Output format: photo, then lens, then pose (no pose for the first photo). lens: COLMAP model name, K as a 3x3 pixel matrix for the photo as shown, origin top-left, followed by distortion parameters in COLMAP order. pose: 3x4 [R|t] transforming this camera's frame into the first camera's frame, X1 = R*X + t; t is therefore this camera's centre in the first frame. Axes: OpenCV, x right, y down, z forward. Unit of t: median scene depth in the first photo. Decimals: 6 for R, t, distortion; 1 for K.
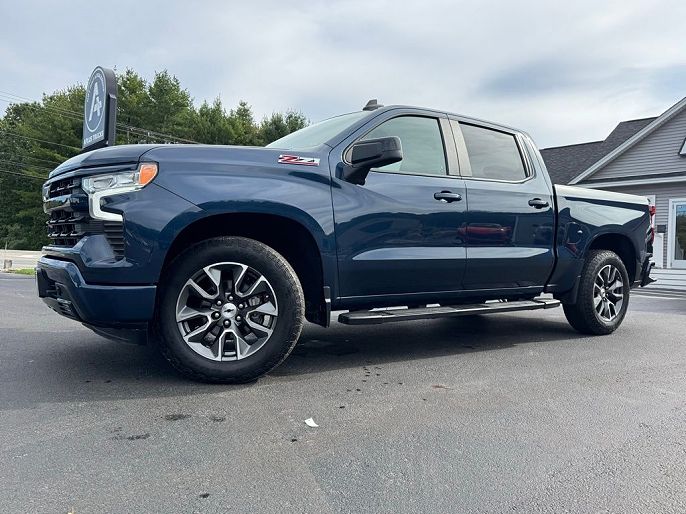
lens RADIAL K [[505.5, 0, 339.3], [0, 505.5, 251.1], [0, 0, 1]] dist [0.055946, -0.049511]
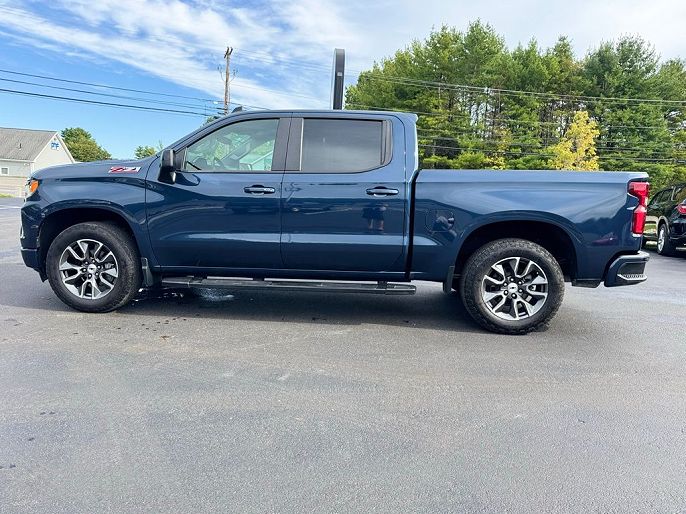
lens RADIAL K [[505.5, 0, 343.1], [0, 505.5, 242.6], [0, 0, 1]] dist [0.055946, -0.049511]
pose [[0.800616, 0.066205, -0.595509, 1.022294], [-0.013514, 0.995619, 0.092518, -0.092608], [0.599026, -0.066024, 0.798003, 0.168507]]
